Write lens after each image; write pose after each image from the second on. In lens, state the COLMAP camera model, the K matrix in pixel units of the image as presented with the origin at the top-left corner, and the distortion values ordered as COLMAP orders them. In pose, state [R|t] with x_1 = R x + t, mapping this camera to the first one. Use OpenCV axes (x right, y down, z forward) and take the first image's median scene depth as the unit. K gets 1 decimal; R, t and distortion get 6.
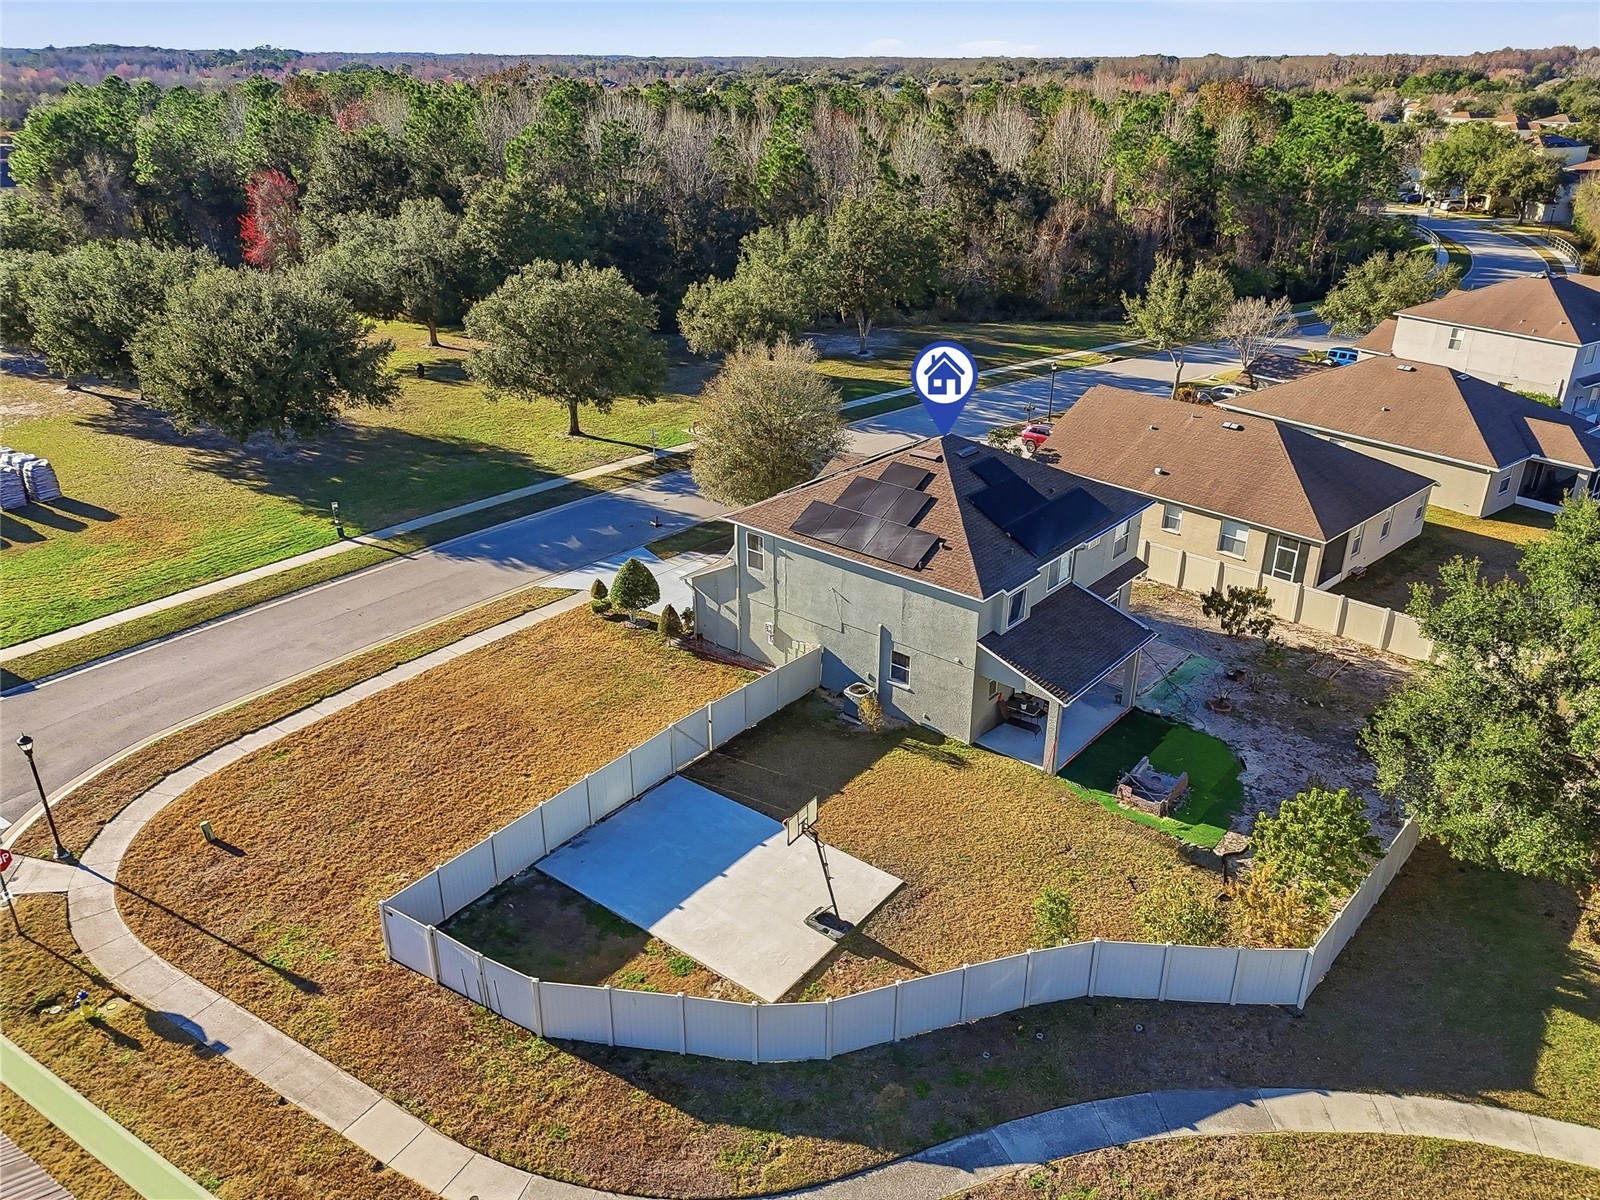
lens RADIAL K [[1170.5, 0, 802.8], [0, 1170.5, 595.9], [0, 0, 1]] dist [0.081079, -0.070816]
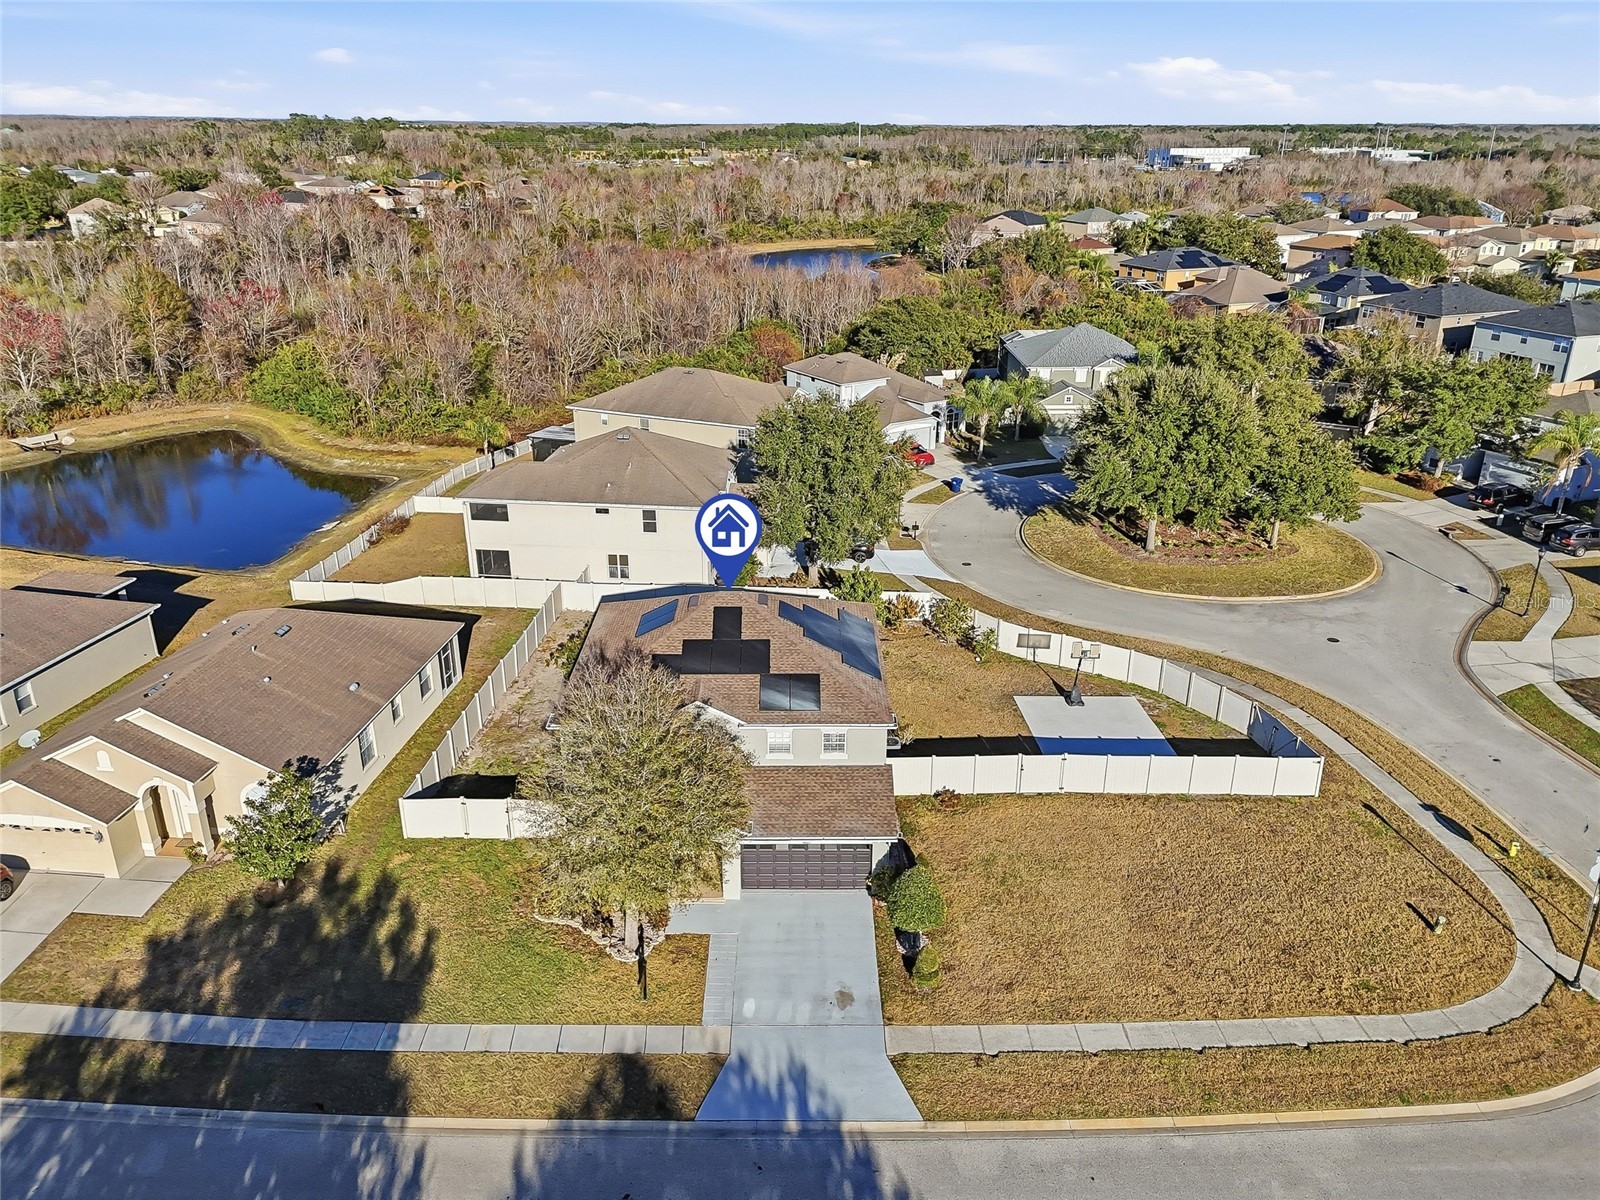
lens RADIAL K [[1170.5, 0, 805.7], [0, 1170.5, 590.9], [0, 0, 1]] dist [0.081079, -0.070816]
pose [[-0.648559, -0.286362, 0.705243, -0.659973], [0.307319, 0.749142, 0.586806, -0.726984], [-0.696366, 0.597313, -0.397859, 1.354992]]
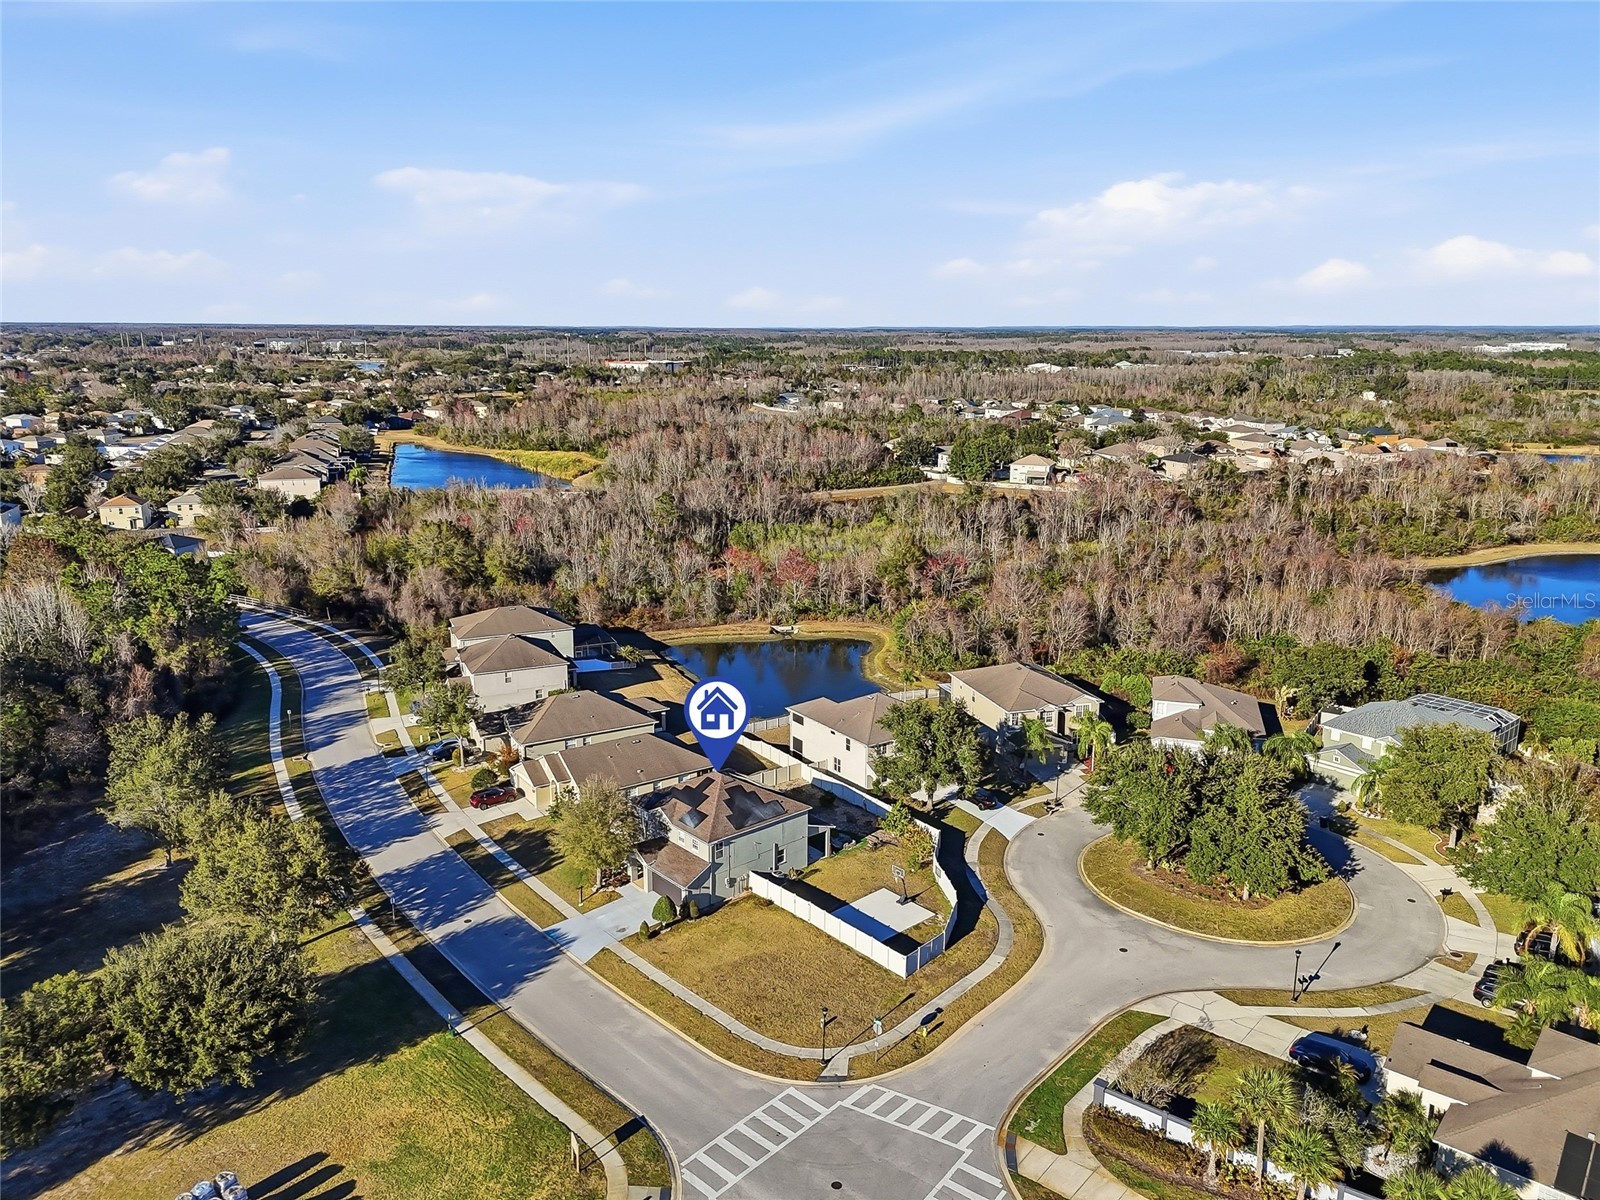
lens RADIAL K [[1170.5, 0, 800.4], [0, 1170.5, 590.3], [0, 0, 1]] dist [0.081079, -0.070816]
pose [[0.162730, -0.219939, 0.961845, -2.039041], [0.405593, 0.903577, 0.137995, -0.723697], [-0.899452, 0.367662, 0.236245, 0.145440]]
